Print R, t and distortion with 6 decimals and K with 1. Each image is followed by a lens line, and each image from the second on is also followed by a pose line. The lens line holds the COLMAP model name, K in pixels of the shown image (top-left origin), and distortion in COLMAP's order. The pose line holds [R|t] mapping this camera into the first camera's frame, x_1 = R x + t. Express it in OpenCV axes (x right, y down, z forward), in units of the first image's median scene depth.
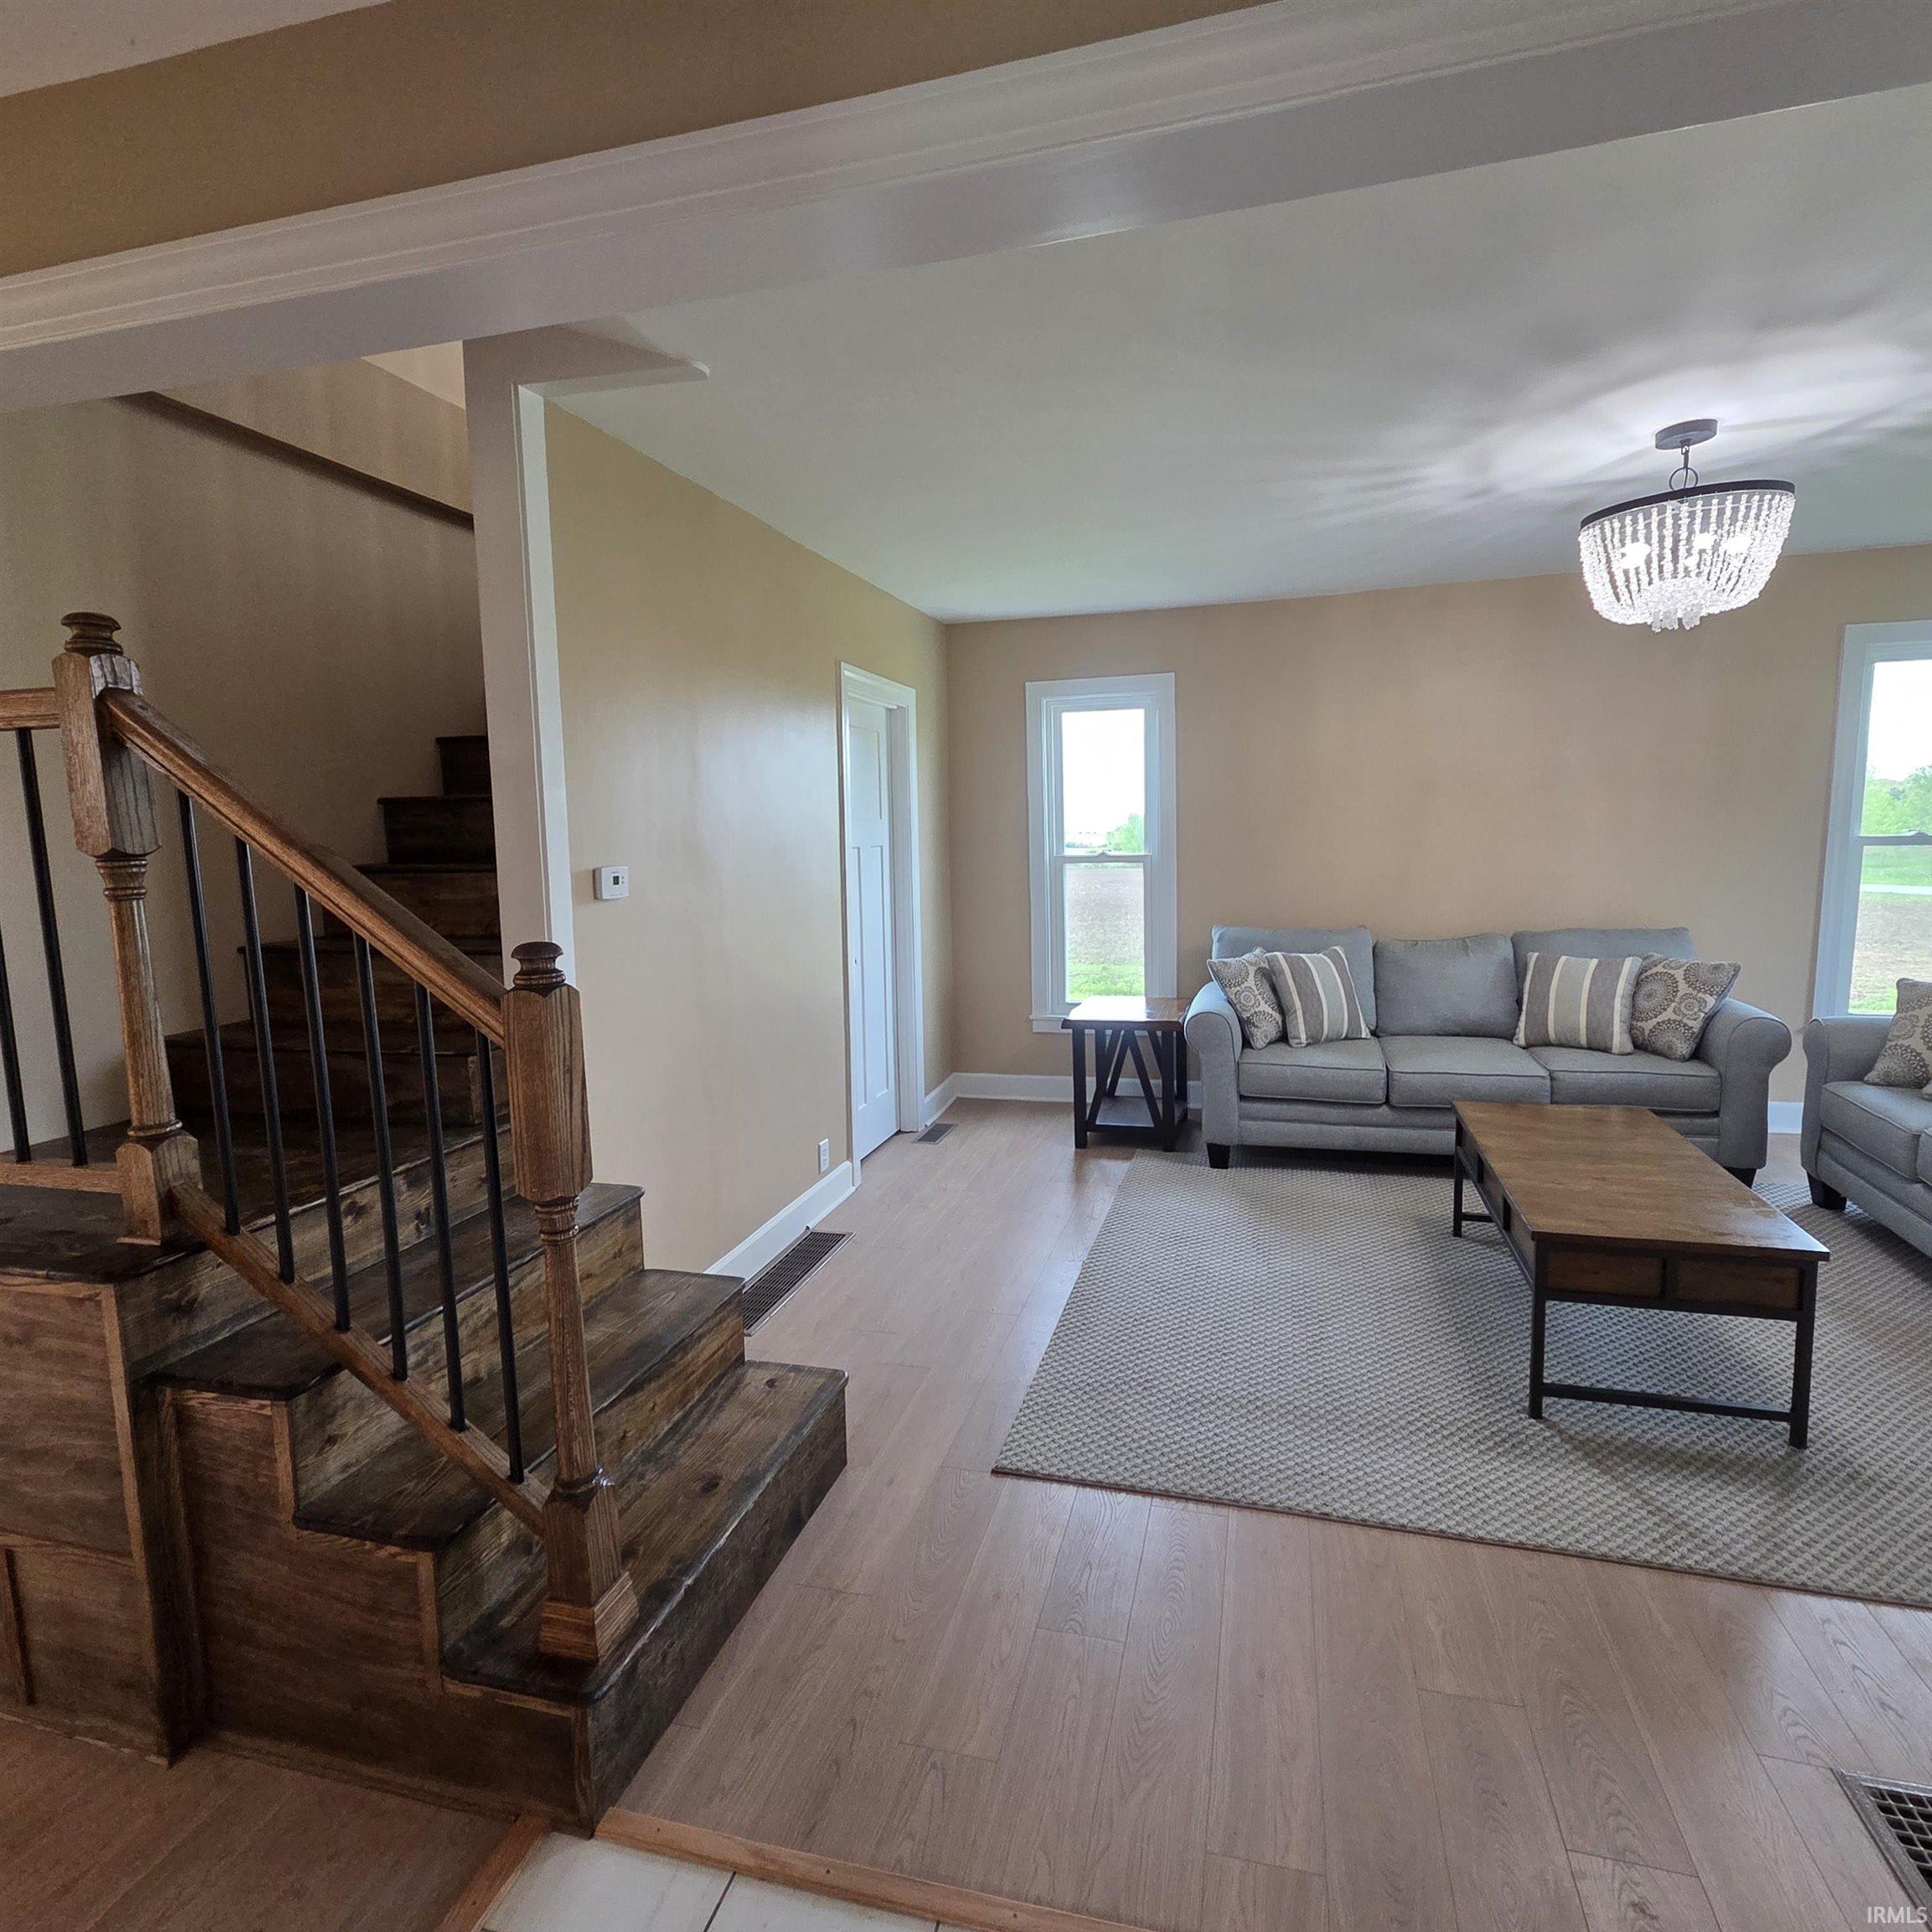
lens RADIAL K [[1048.7, 0, 997.1], [0, 1048.7, 958.6], [0, 0, 1]] dist [0.003429, 0.000292]
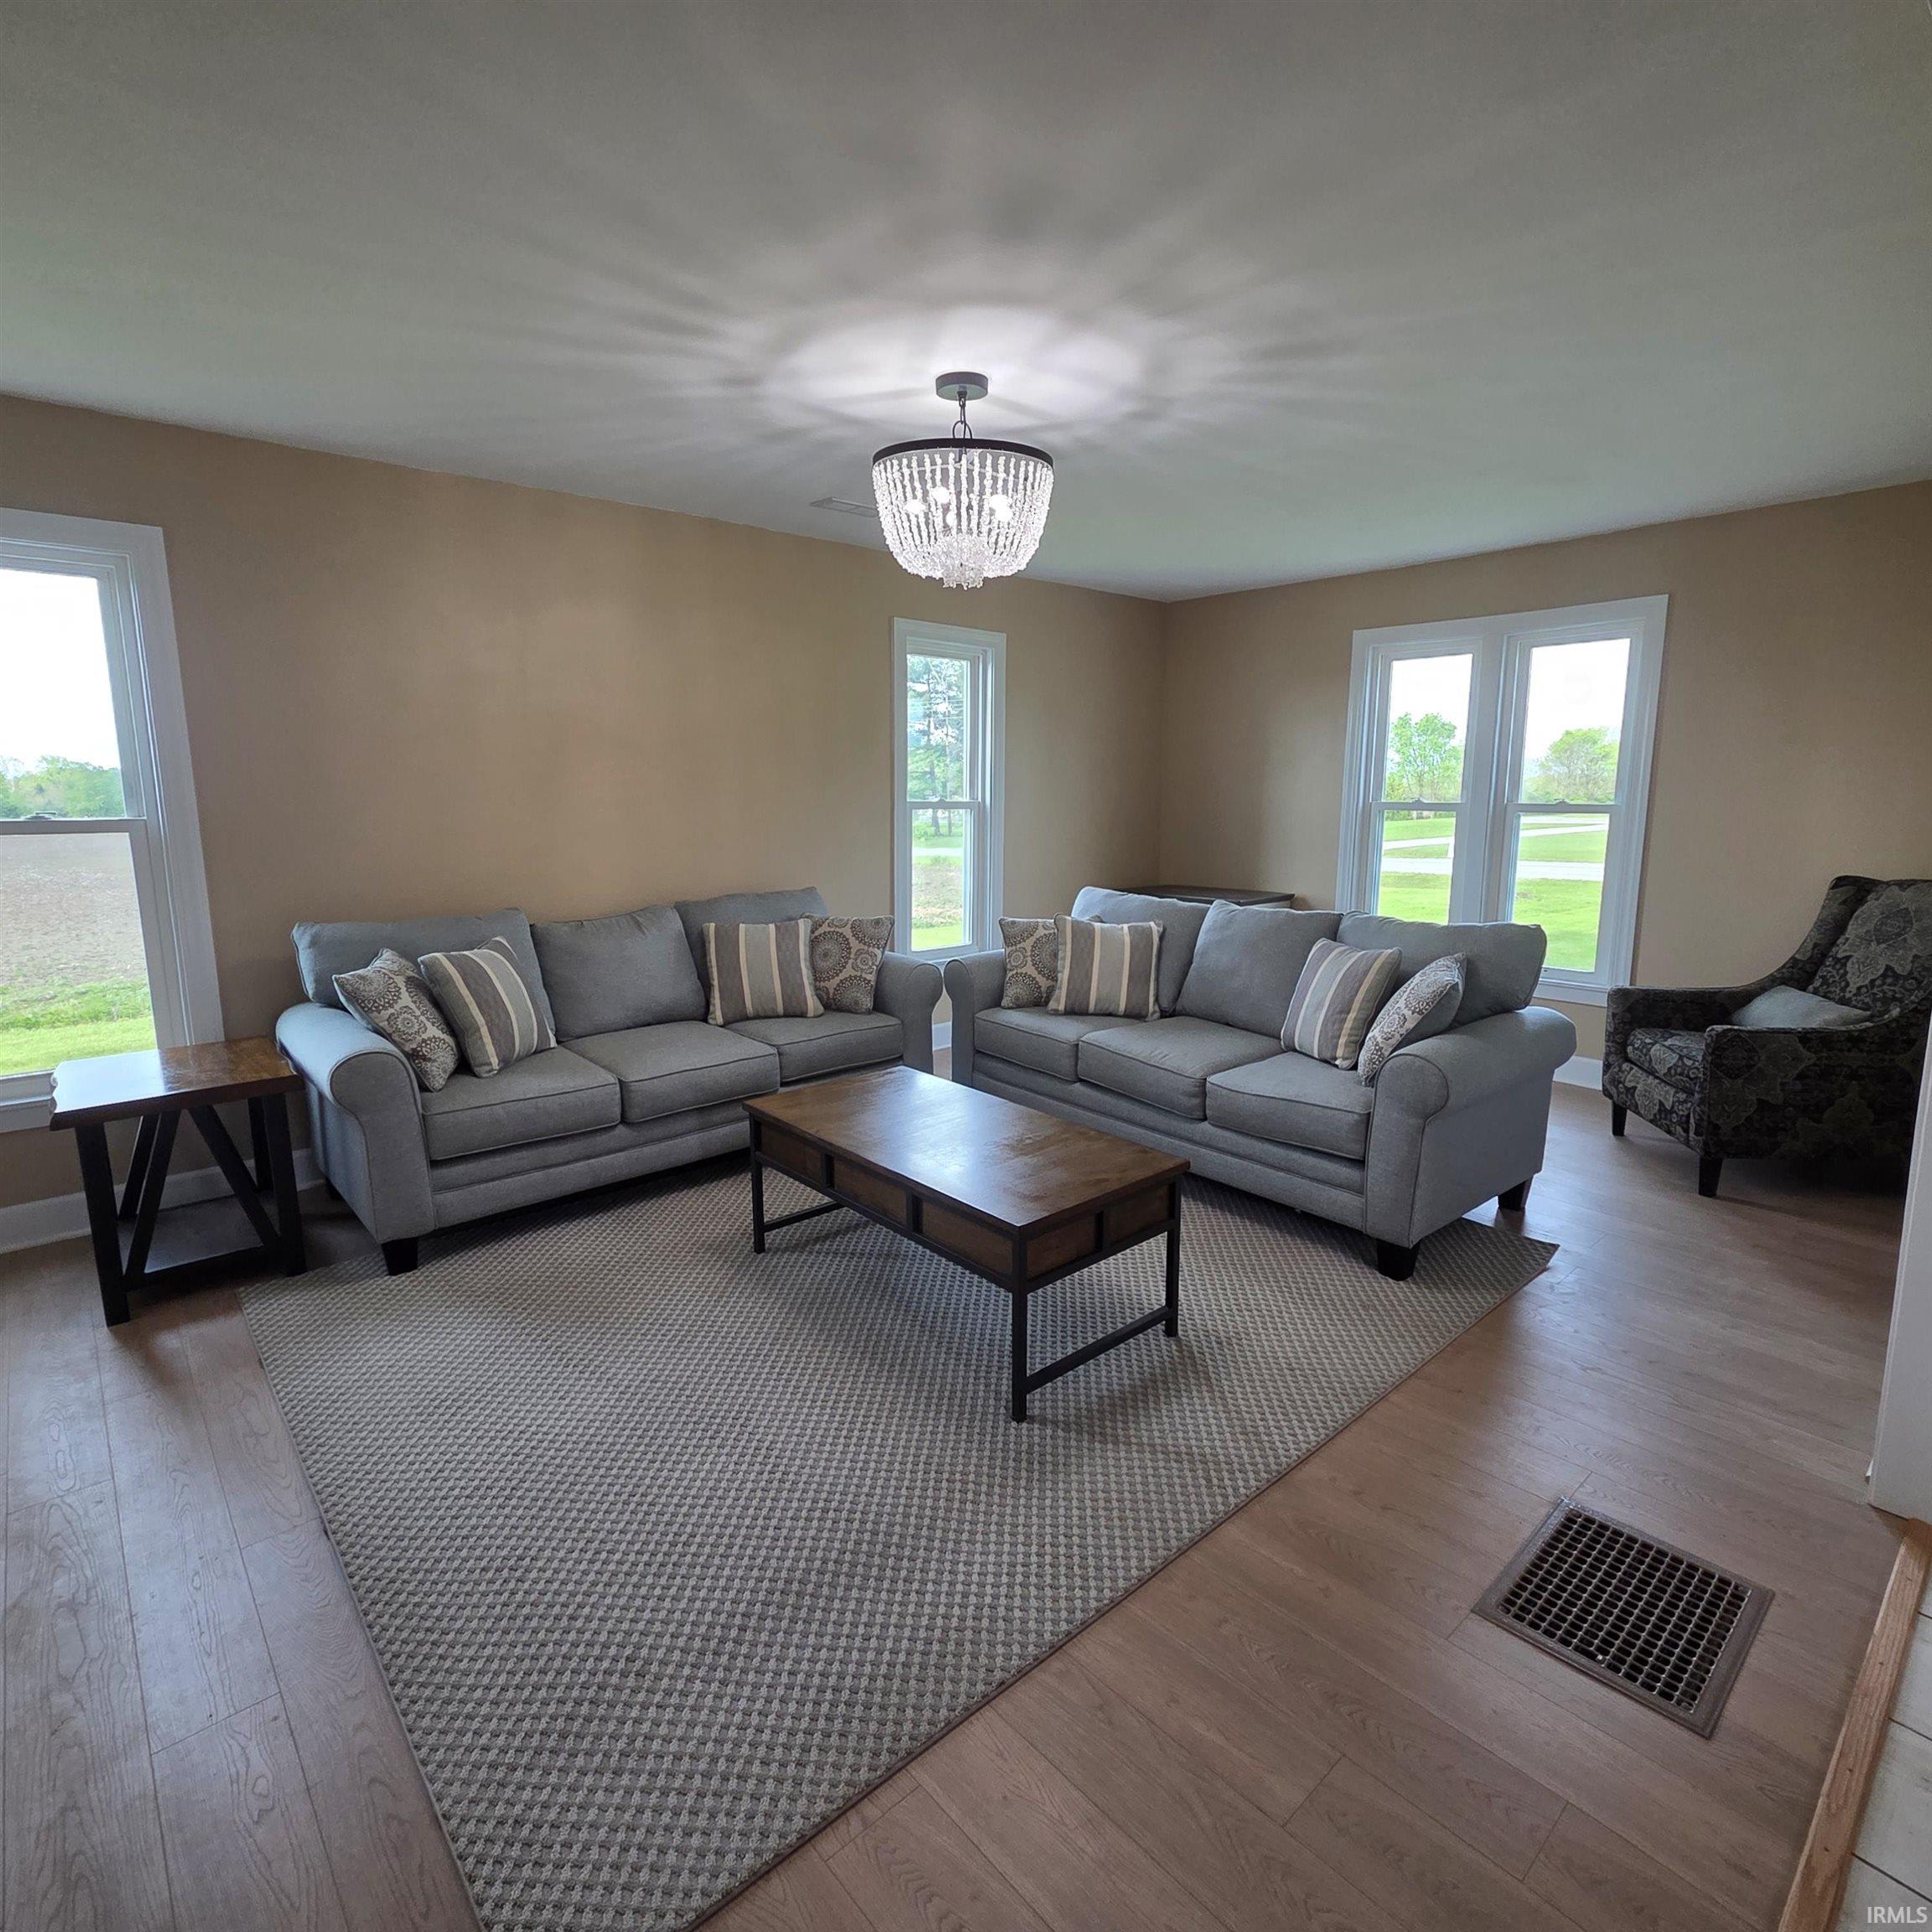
lens RADIAL K [[1048.7, 0, 997.1], [0, 1048.7, 958.6], [0, 0, 1]] dist [0.003429, 0.000292]
pose [[0.538690, -0.114055, 0.834748, -0.138924], [0.087899, 0.992996, 0.078953, -0.027178], [-0.837906, 0.030842, 0.544942, 0.301275]]
